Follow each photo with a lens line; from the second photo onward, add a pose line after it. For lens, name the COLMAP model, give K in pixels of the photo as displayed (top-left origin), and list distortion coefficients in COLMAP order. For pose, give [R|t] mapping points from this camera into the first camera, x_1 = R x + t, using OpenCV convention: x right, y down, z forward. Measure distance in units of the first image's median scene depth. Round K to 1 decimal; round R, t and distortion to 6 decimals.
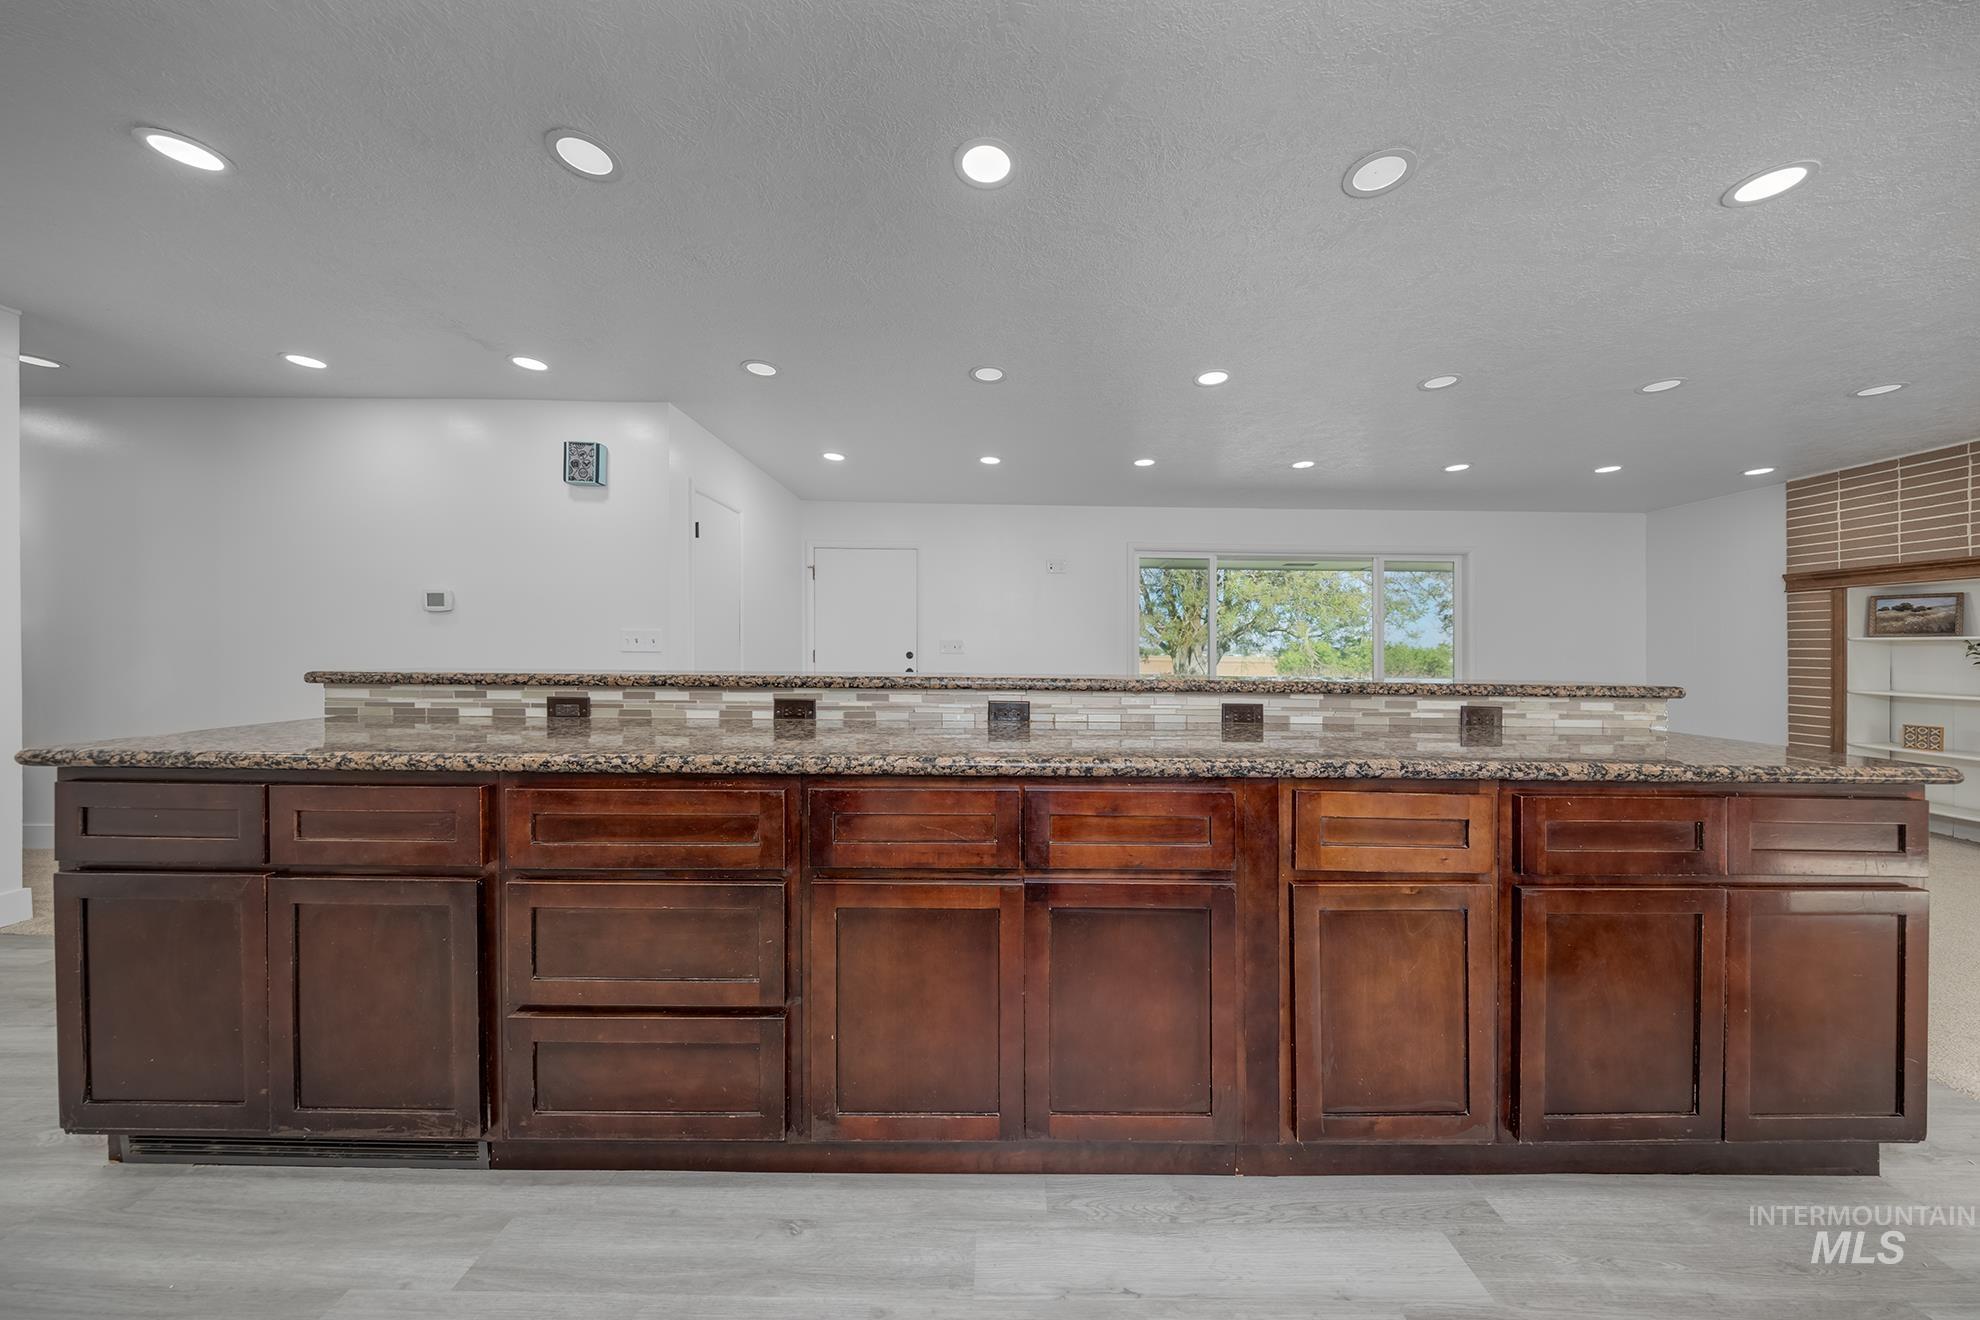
lens RADIAL K [[629.7, 0, 994.7], [0, 629.7, 655.6], [0, 0, 1]] dist [-0.002481, -0.000140]
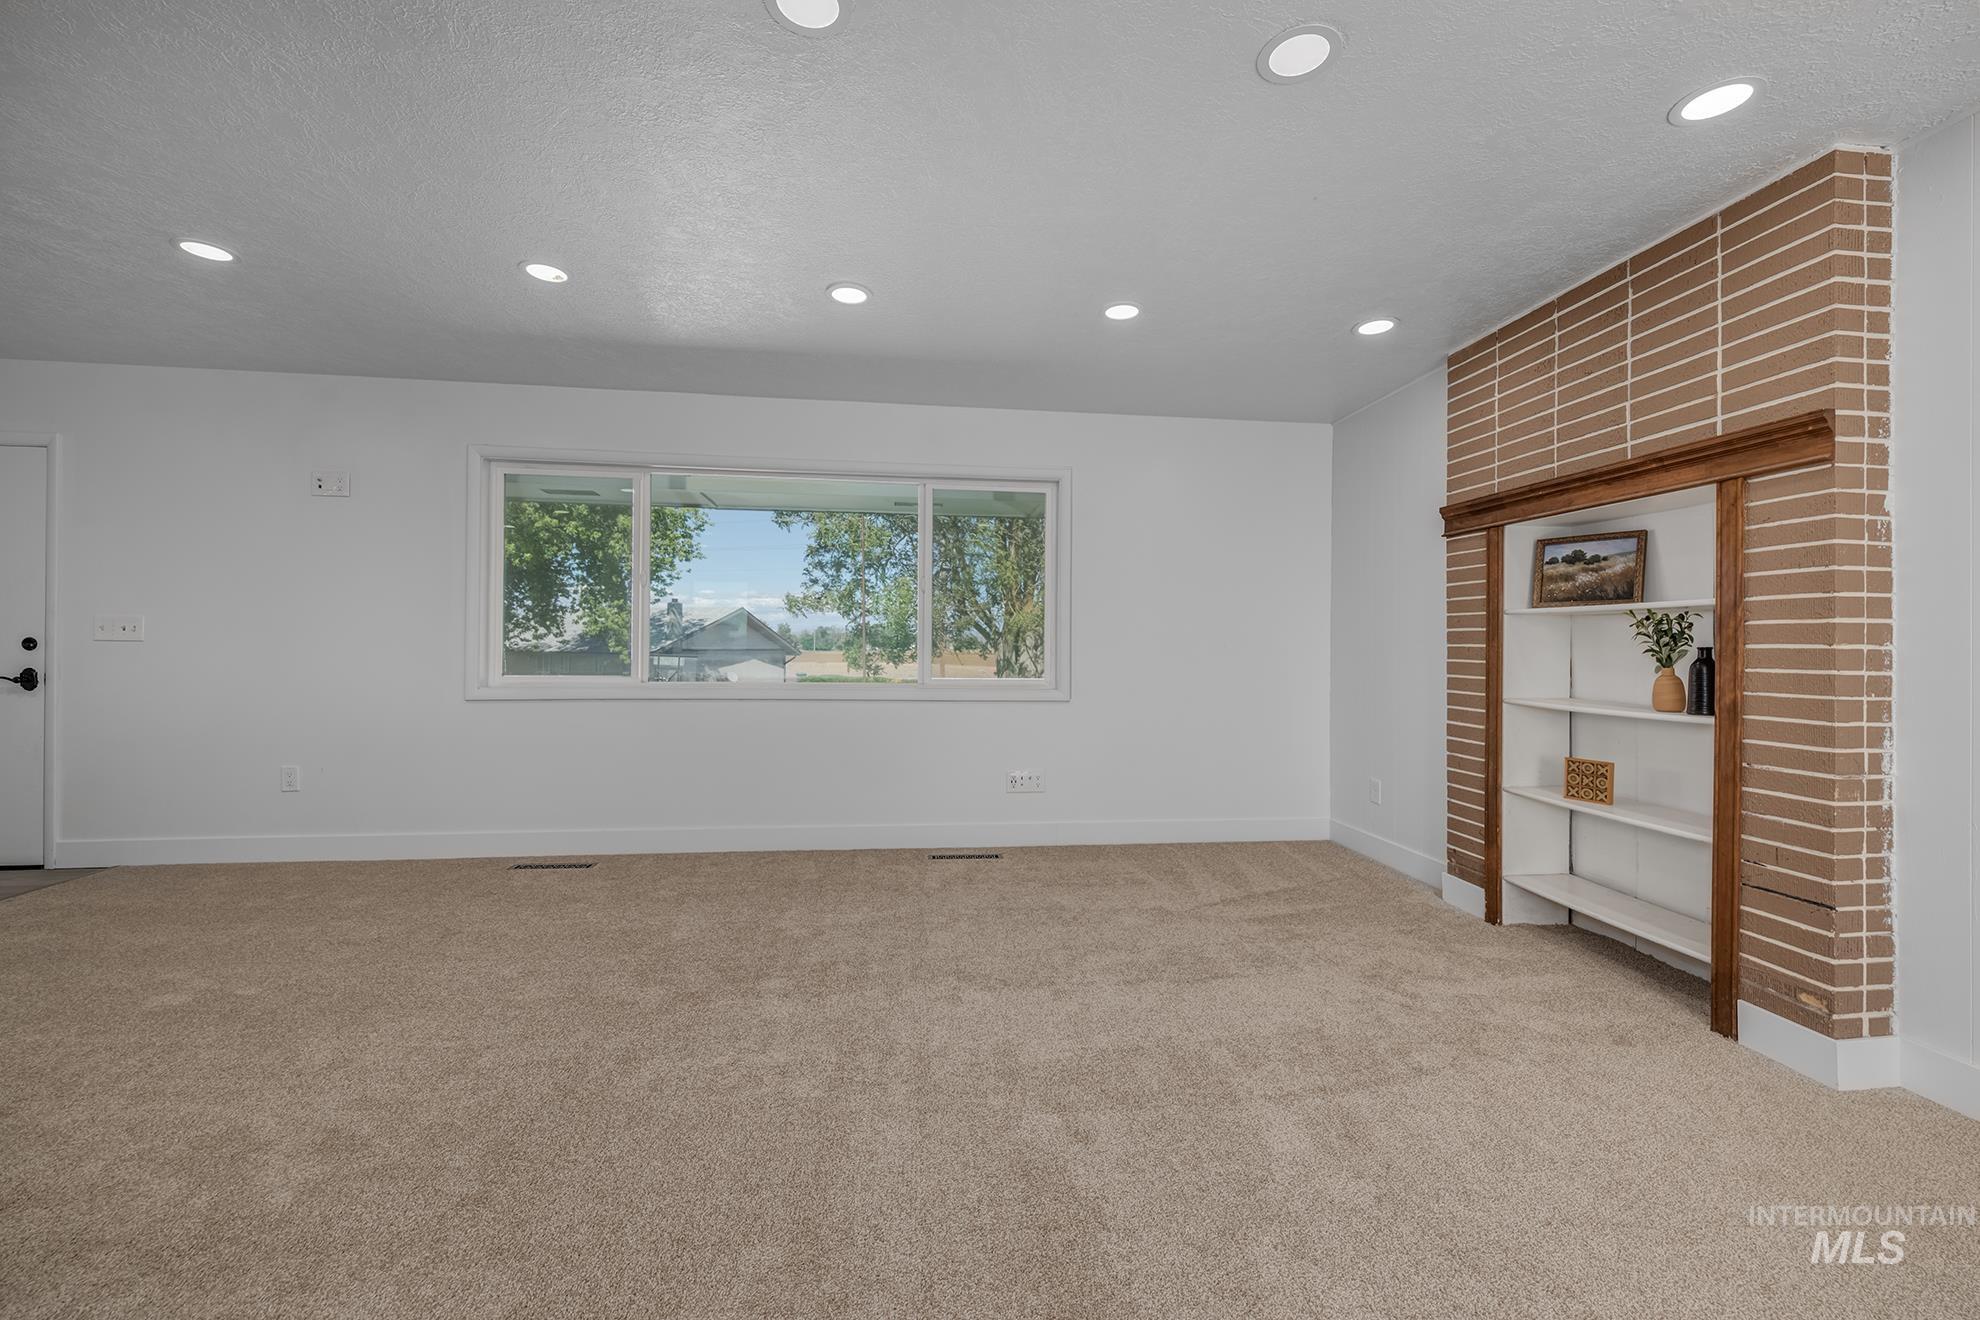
lens RADIAL K [[779.8, 0, 994.6], [0, 779.8, 654.2], [0, 0, 1]] dist [-0.001907, -0.000204]
pose [[0.992883, -0.003033, 0.119058, 0.795024], [0.002369, 0.999981, 0.005721, 0.008342], [-0.119073, -0.005398, 0.992871, 0.325289]]
